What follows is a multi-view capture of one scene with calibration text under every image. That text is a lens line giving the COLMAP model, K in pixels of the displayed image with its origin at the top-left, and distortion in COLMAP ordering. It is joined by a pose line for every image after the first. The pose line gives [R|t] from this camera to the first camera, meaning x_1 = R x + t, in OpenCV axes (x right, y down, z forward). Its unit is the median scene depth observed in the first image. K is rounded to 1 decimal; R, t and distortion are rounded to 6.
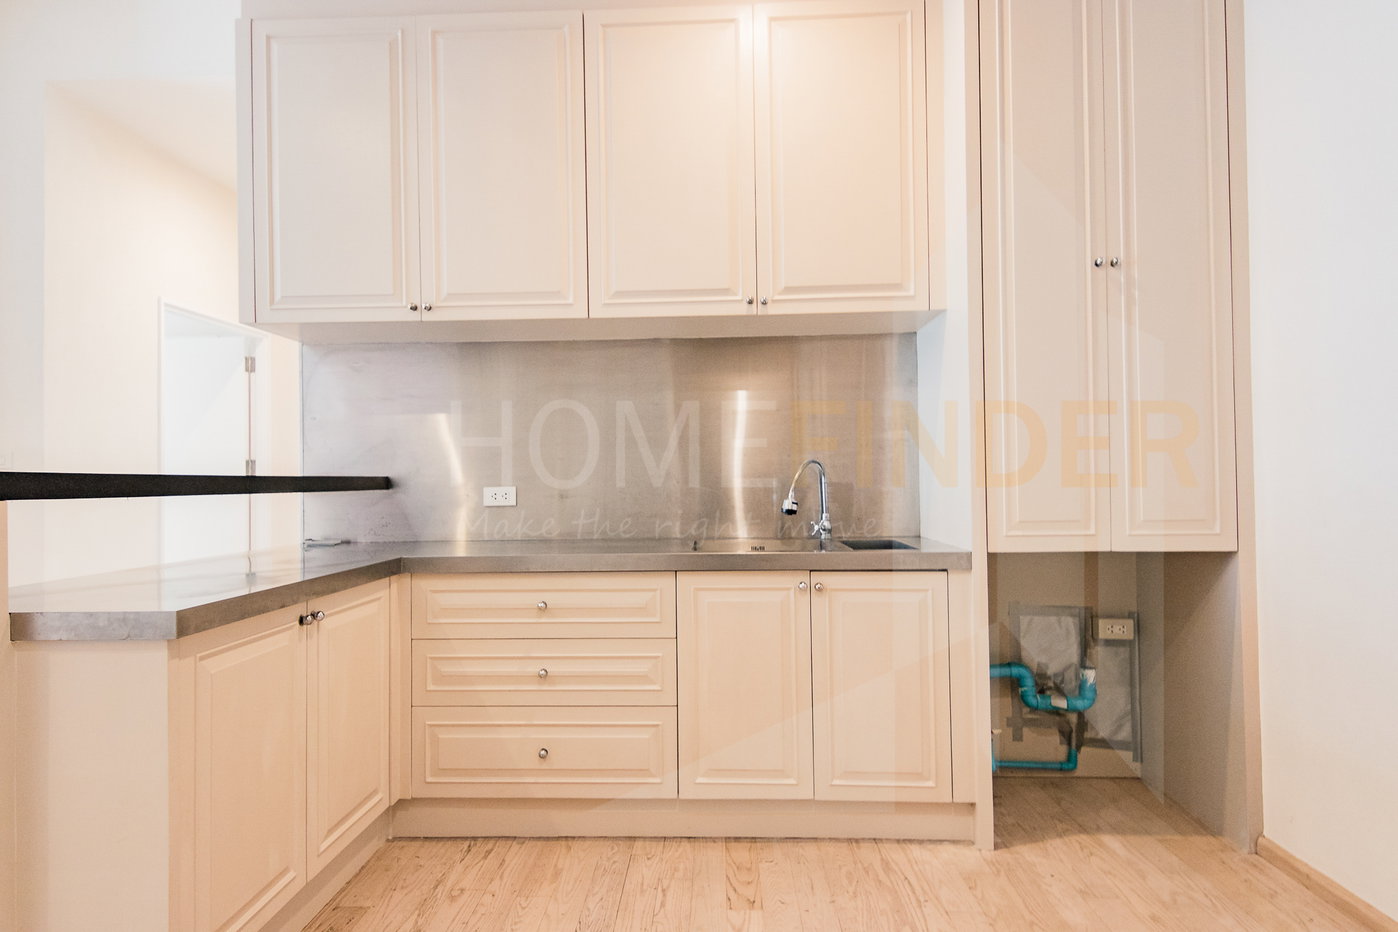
lens RADIAL K [[817.6, 0, 700.7], [0, 817.6, 465.1], [0, 0, 1]] dist [0.044309, 0.000059]
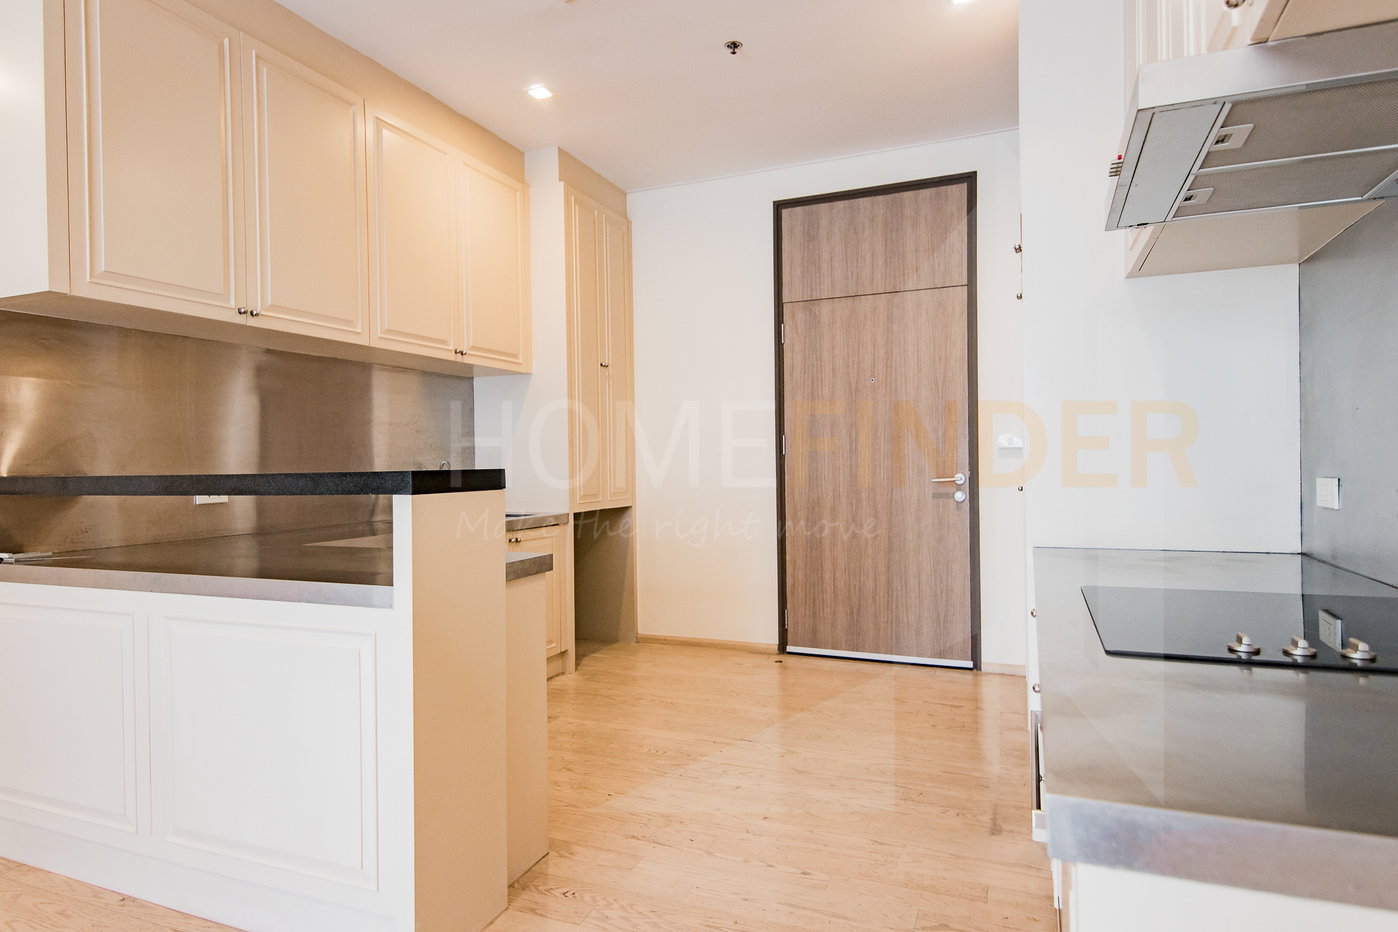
lens RADIAL K [[817.6, 0, 696.1], [0, 817.6, 469.2], [0, 0, 1]] dist [0.044309, 0.000059]
pose [[0.346322, 0.002287, 0.938113, -1.158280], [-0.003301, 0.999994, -0.001219, 0.008739], [-0.938110, -0.002675, 0.346328, 0.095963]]
